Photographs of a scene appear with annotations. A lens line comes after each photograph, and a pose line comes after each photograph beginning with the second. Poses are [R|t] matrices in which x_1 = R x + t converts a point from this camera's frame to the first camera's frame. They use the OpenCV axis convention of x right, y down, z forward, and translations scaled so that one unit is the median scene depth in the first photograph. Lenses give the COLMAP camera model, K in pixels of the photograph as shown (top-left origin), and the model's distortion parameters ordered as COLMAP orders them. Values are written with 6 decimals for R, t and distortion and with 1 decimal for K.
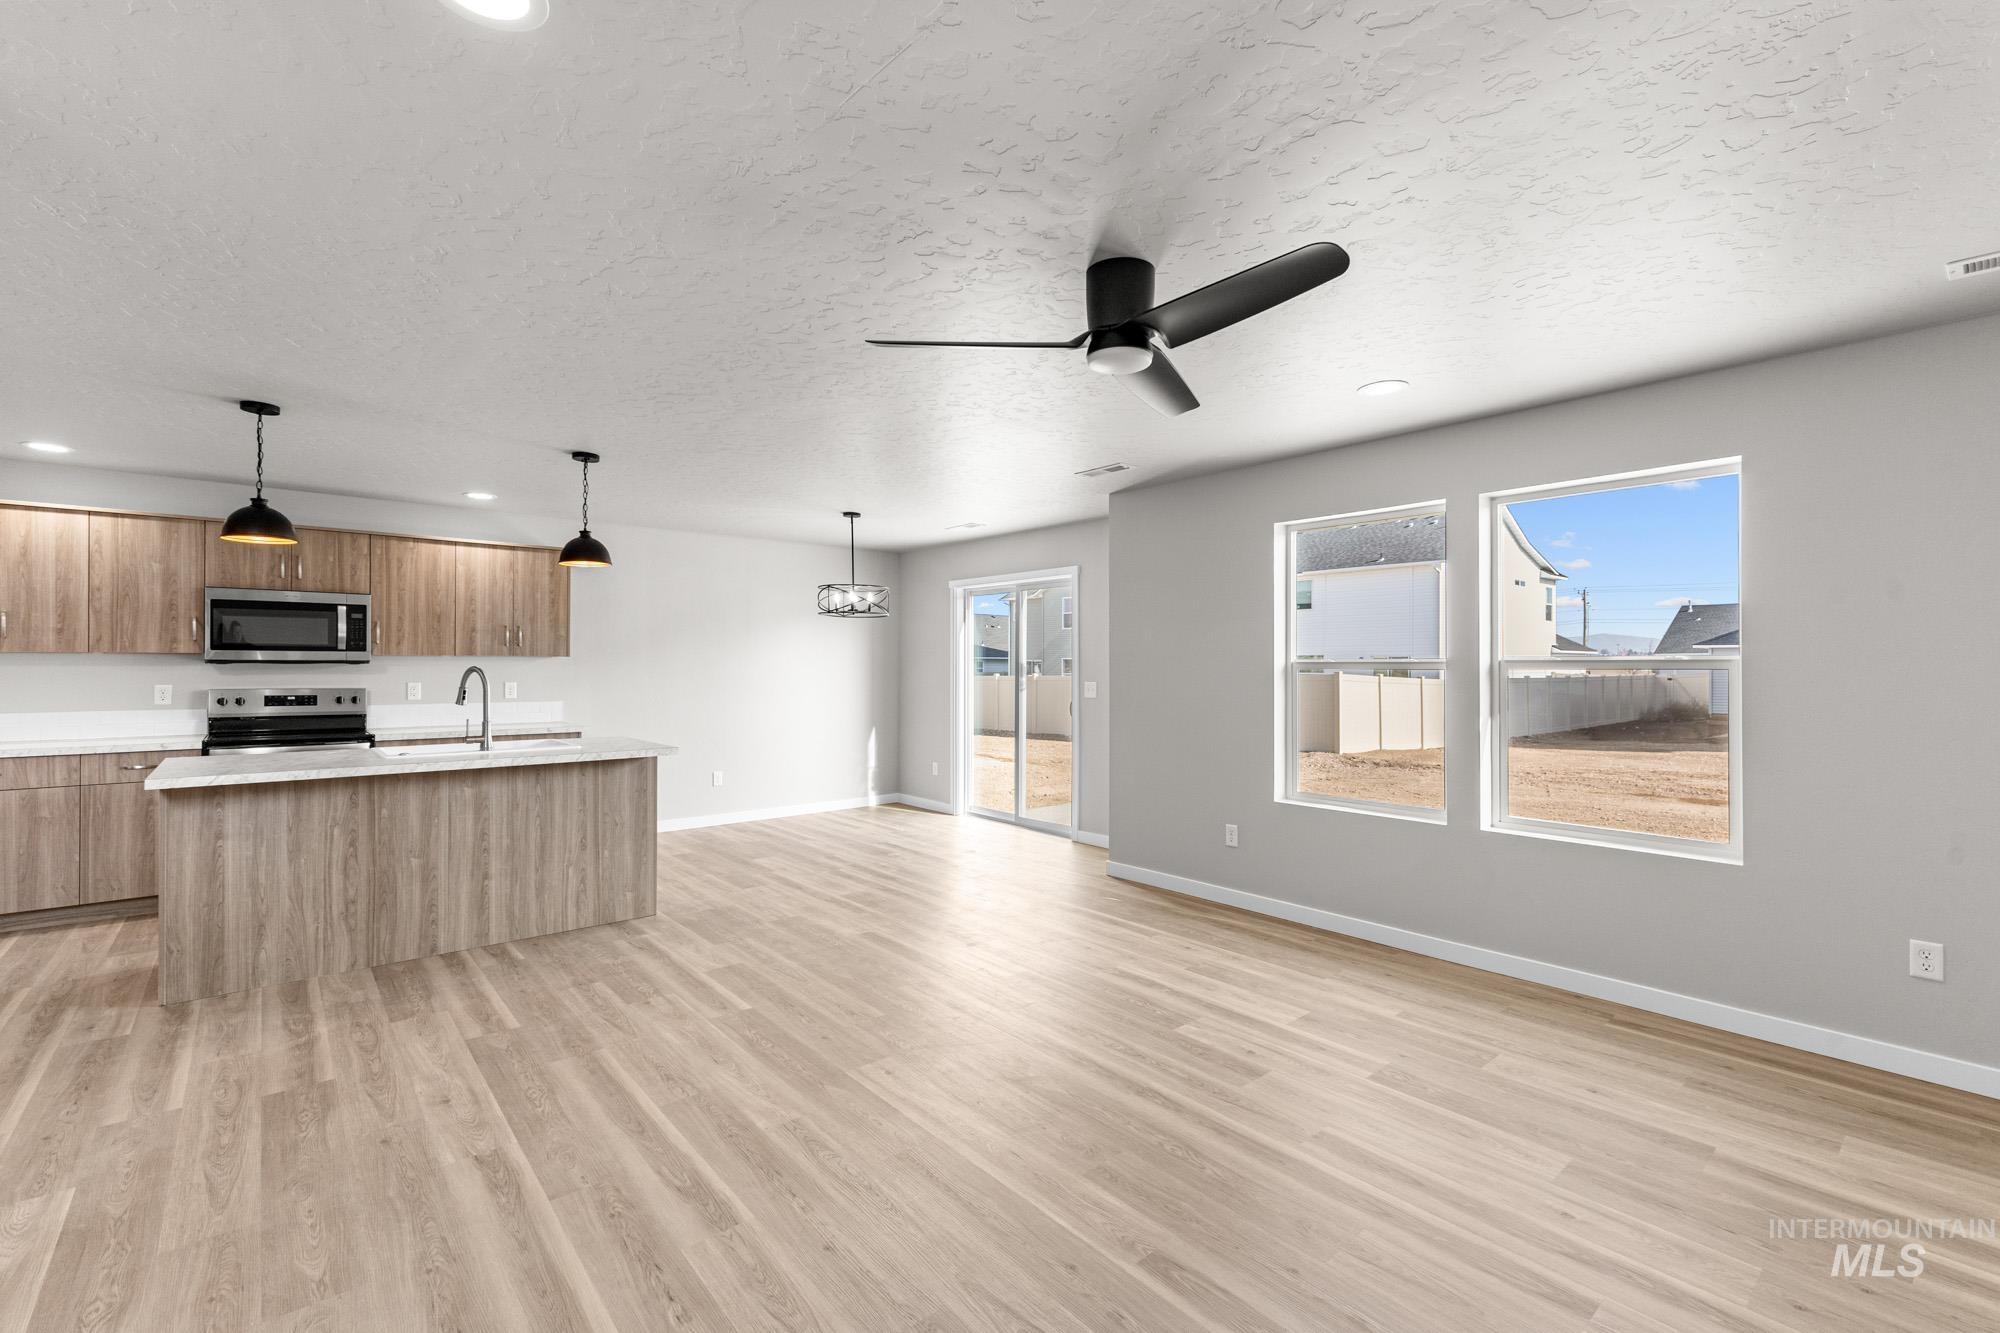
lens RADIAL K [[863.0, 0, 1000.6], [0, 863.0, 663.5], [0, 0, 1]] dist [0.000942, -0.000985]
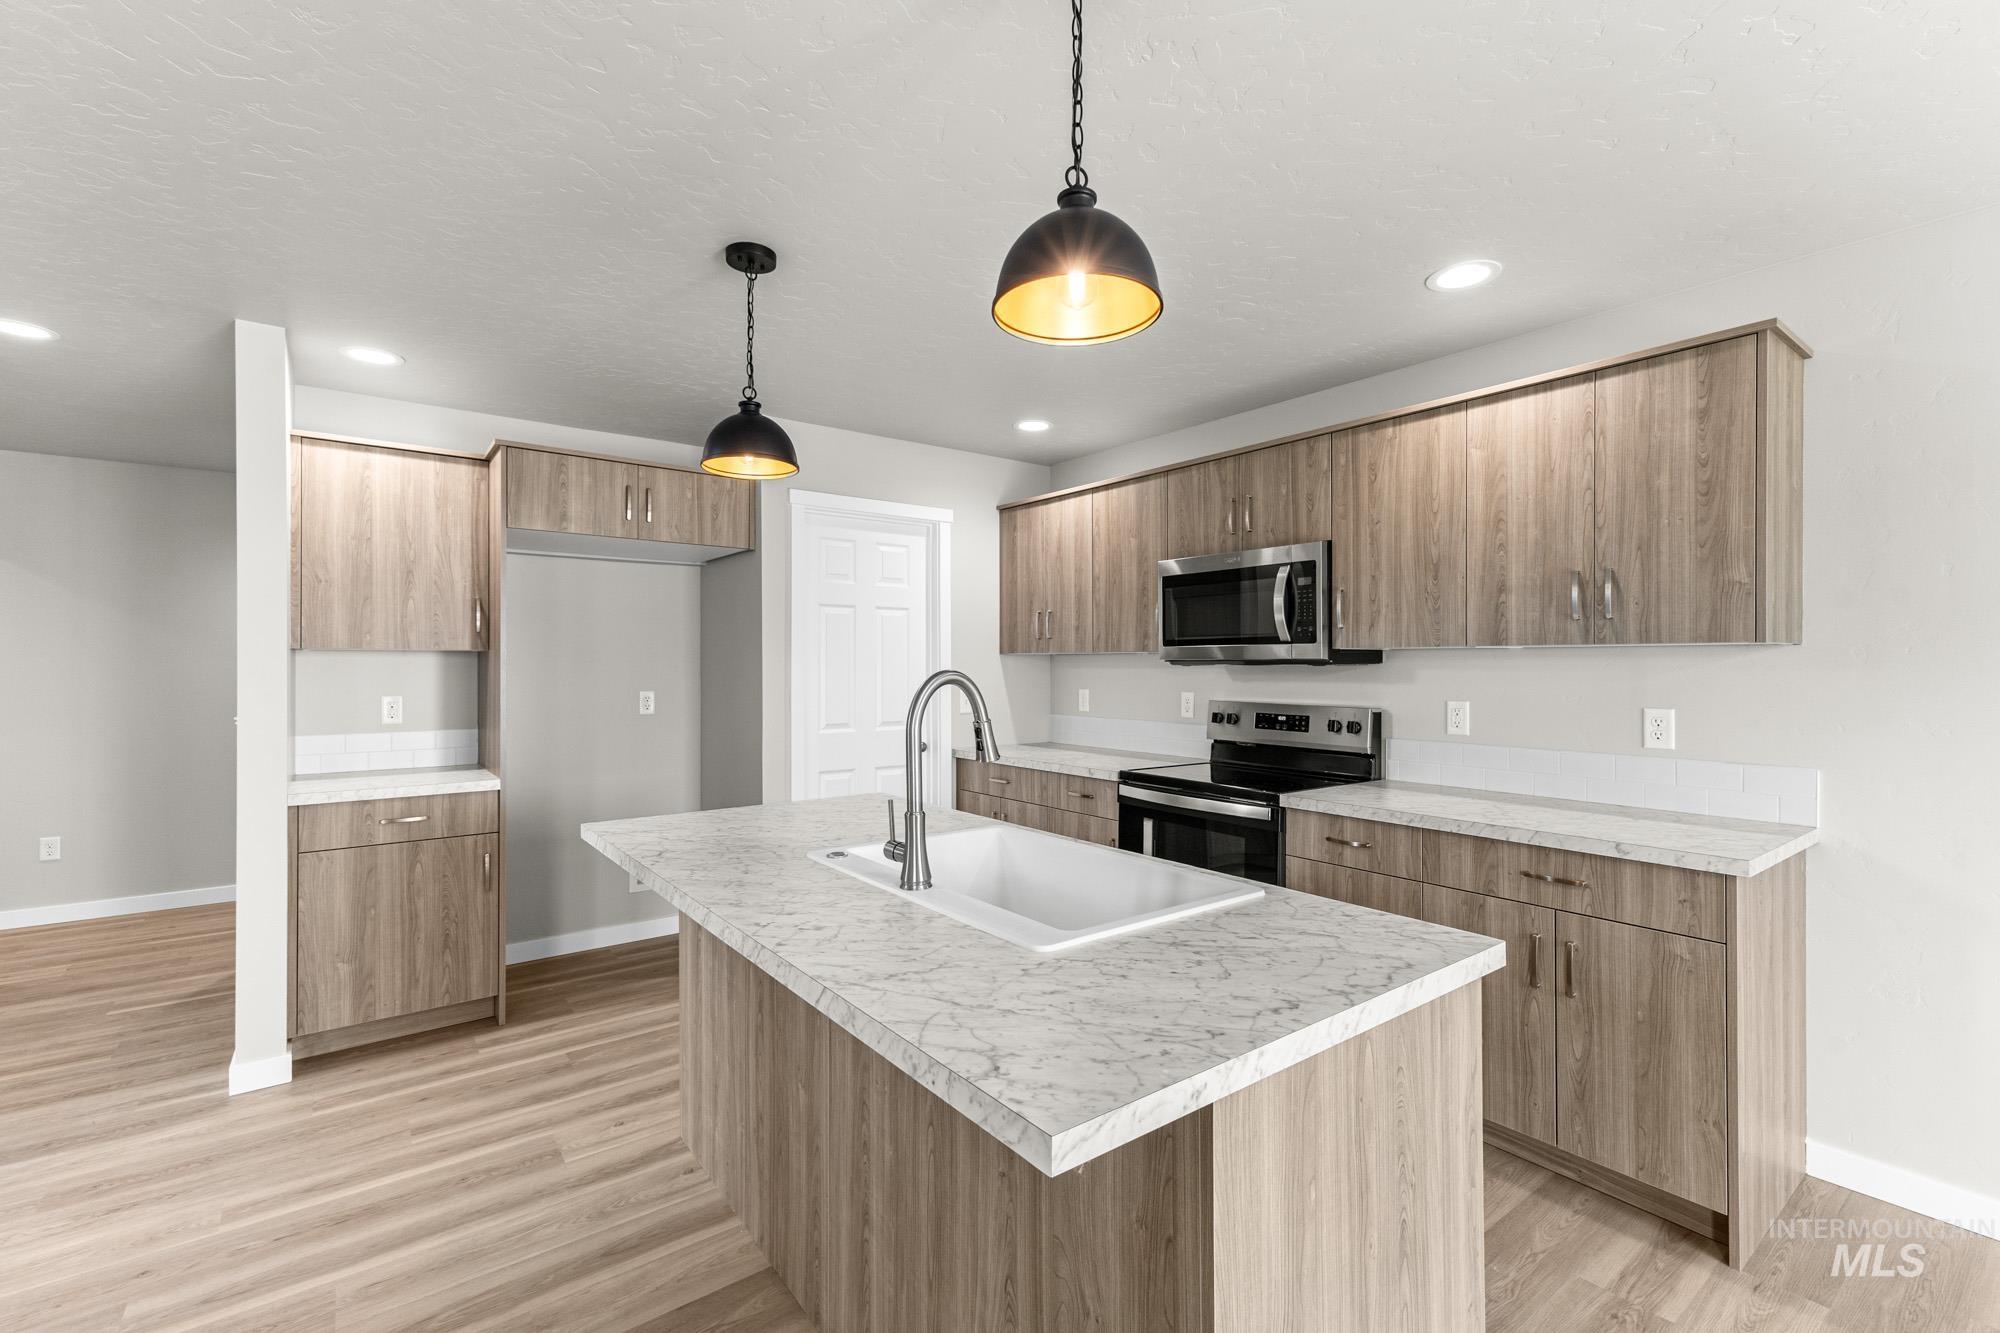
lens RADIAL K [[863.0, 0, 1001.9], [0, 863.0, 675.2], [0, 0, 1]] dist [0.000942, -0.000985]
pose [[-0.043008, 0.007099, -0.999050, -0.164230], [0.001655, 0.999974, 0.007034, 0.002672], [0.999073, -0.001351, -0.043018, 0.813434]]
